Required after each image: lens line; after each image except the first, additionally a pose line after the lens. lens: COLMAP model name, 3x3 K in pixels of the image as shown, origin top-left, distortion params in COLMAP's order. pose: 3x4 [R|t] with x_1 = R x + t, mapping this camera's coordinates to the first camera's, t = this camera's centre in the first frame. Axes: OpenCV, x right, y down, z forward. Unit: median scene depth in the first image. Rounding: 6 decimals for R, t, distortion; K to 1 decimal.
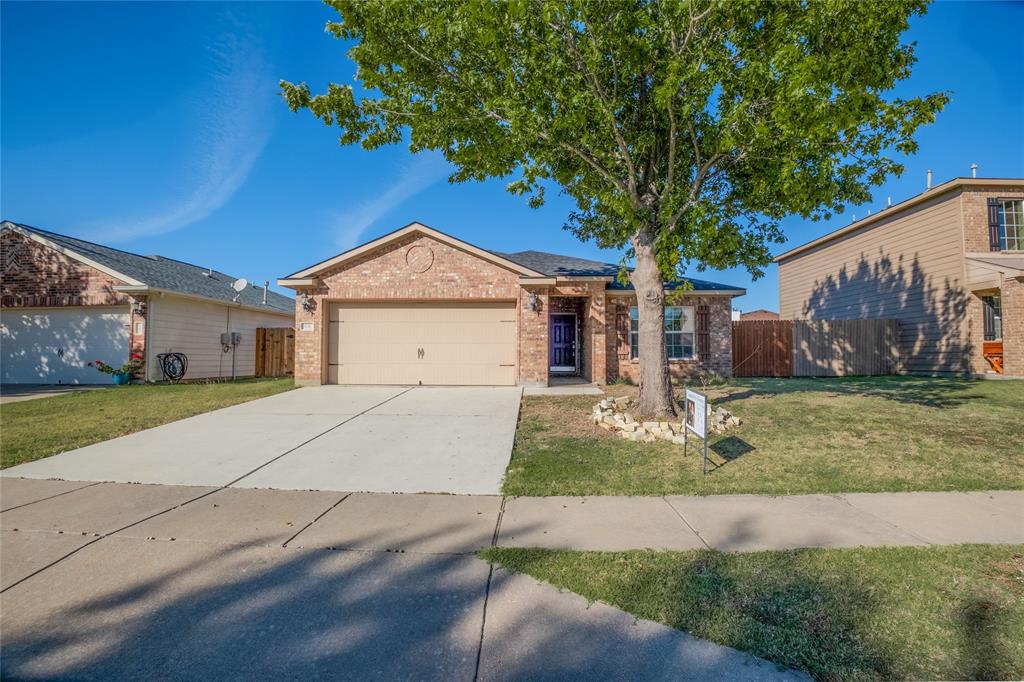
lens RADIAL K [[444.0, 0, 511.2], [0, 444.0, 345.4], [0, 0, 1]] dist [-0.002673, -0.000127]
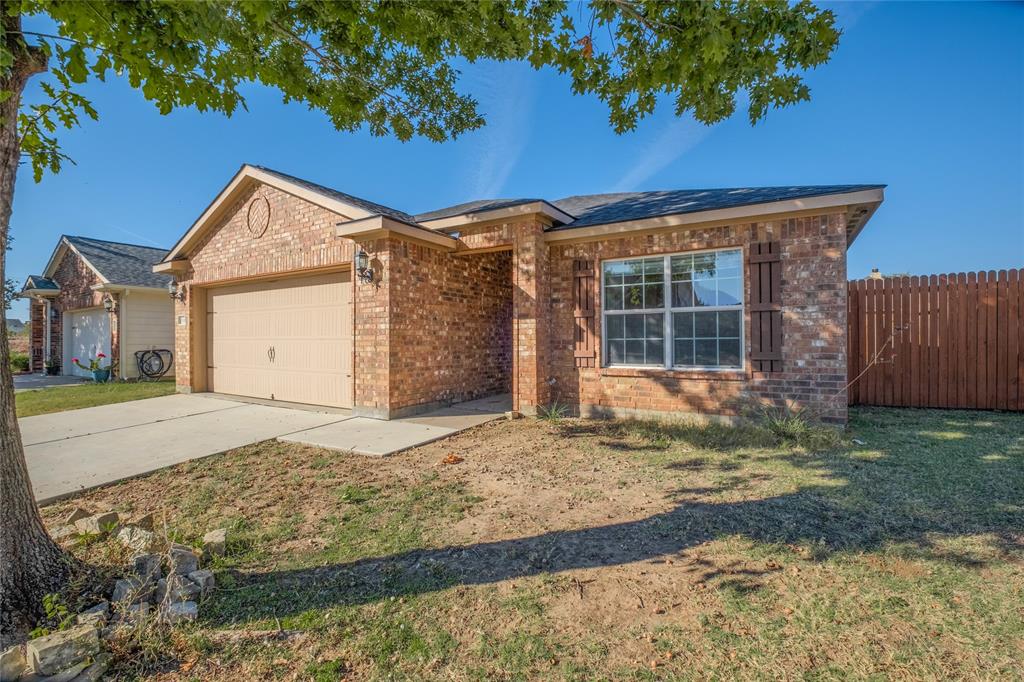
lens RADIAL K [[444.0, 0, 514.6], [0, 444.0, 338.3], [0, 0, 1]] dist [-0.002673, -0.000127]
pose [[0.881430, -0.008360, -0.472240, 0.431361], [0.018005, 0.999711, 0.015908, -0.010834], [0.471971, -0.022524, 0.881326, 0.534751]]
